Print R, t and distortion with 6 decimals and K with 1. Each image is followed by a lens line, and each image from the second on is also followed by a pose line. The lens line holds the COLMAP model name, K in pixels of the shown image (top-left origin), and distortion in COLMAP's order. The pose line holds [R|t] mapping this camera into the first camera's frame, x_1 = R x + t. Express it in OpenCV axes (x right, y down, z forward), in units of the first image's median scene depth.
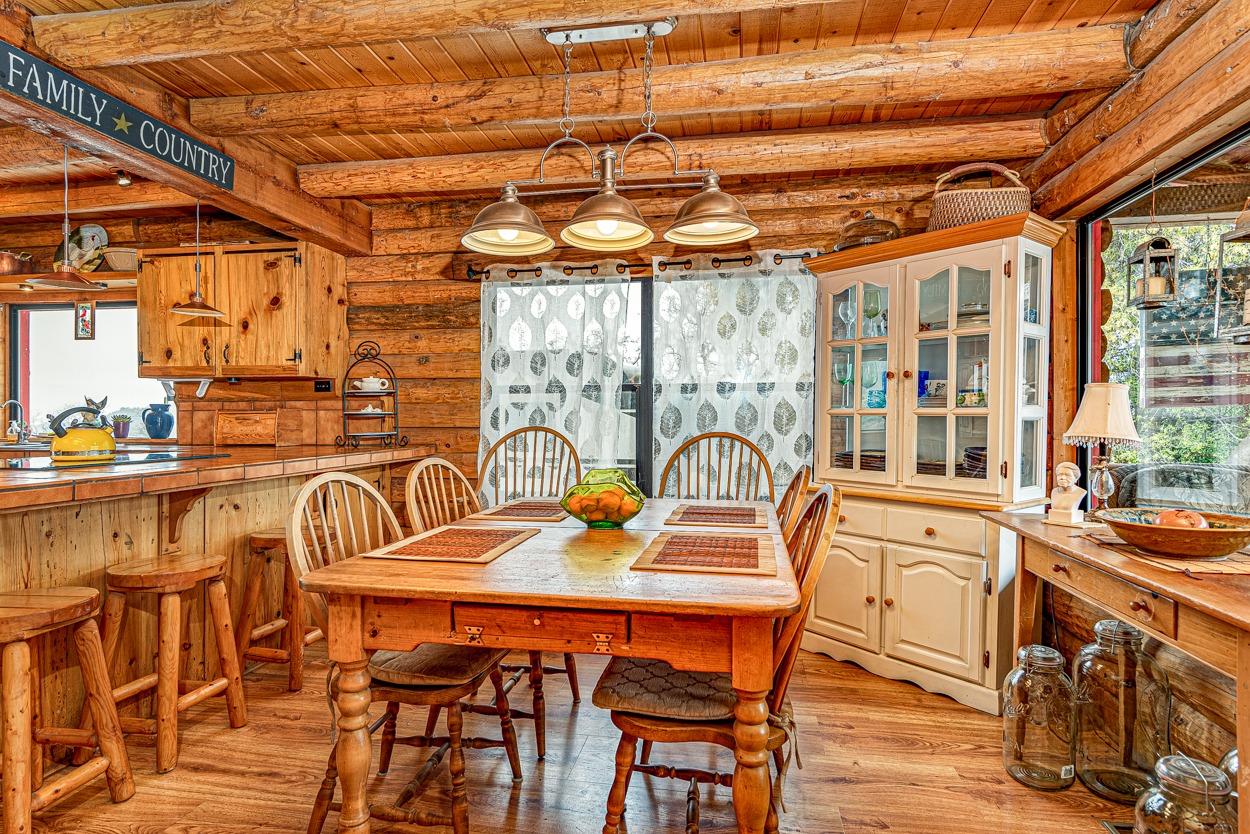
lens RADIAL K [[664.8, 0, 620.9], [0, 664.8, 419.0], [0, 0, 1]] dist [0.004154, -0.000111]
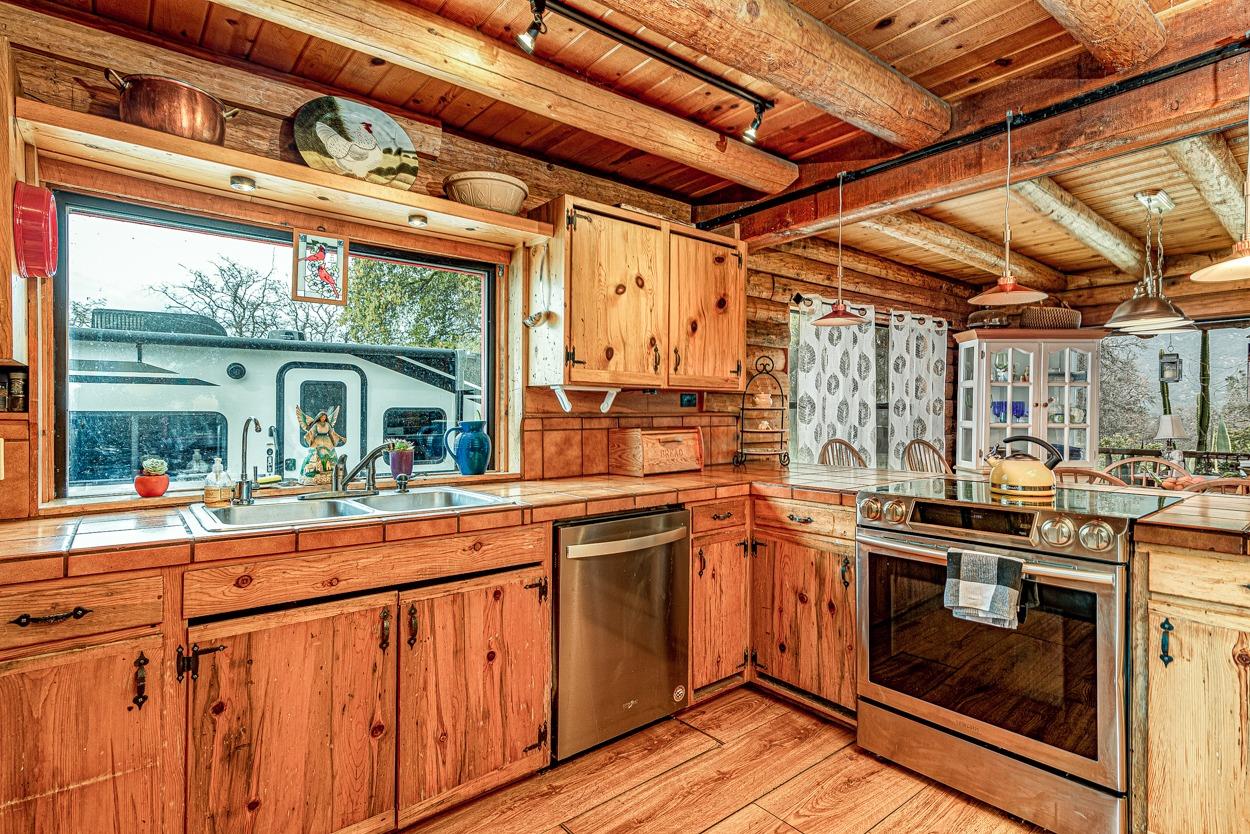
lens RADIAL K [[630.7, 0, 624.2], [0, 630.7, 422.0], [0, 0, 1]] dist [0.005208, 0.000301]
pose [[0.652647, -0.009158, 0.757607, -1.223473], [0.004724, 0.999957, 0.008018, -0.029733], [-0.757647, -0.001654, 0.652662, 0.561685]]
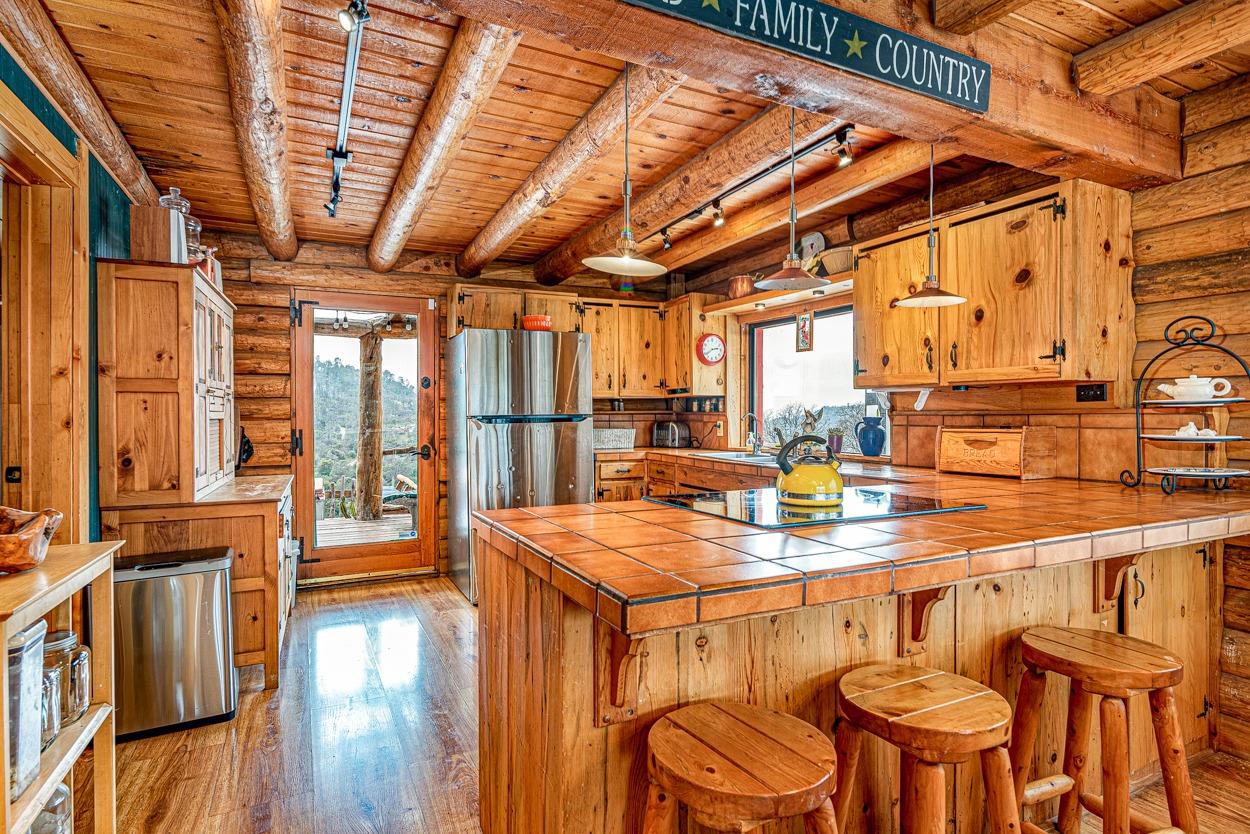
lens RADIAL K [[664.8, 0, 628.6], [0, 664.8, 418.4], [0, 0, 1]] dist [0.004154, -0.000111]
pose [[0.598285, 0.003905, -0.801274, -0.201788], [-0.001615, 0.999992, 0.003667, -0.027027], [0.801282, -0.000900, 0.598286, 0.238039]]
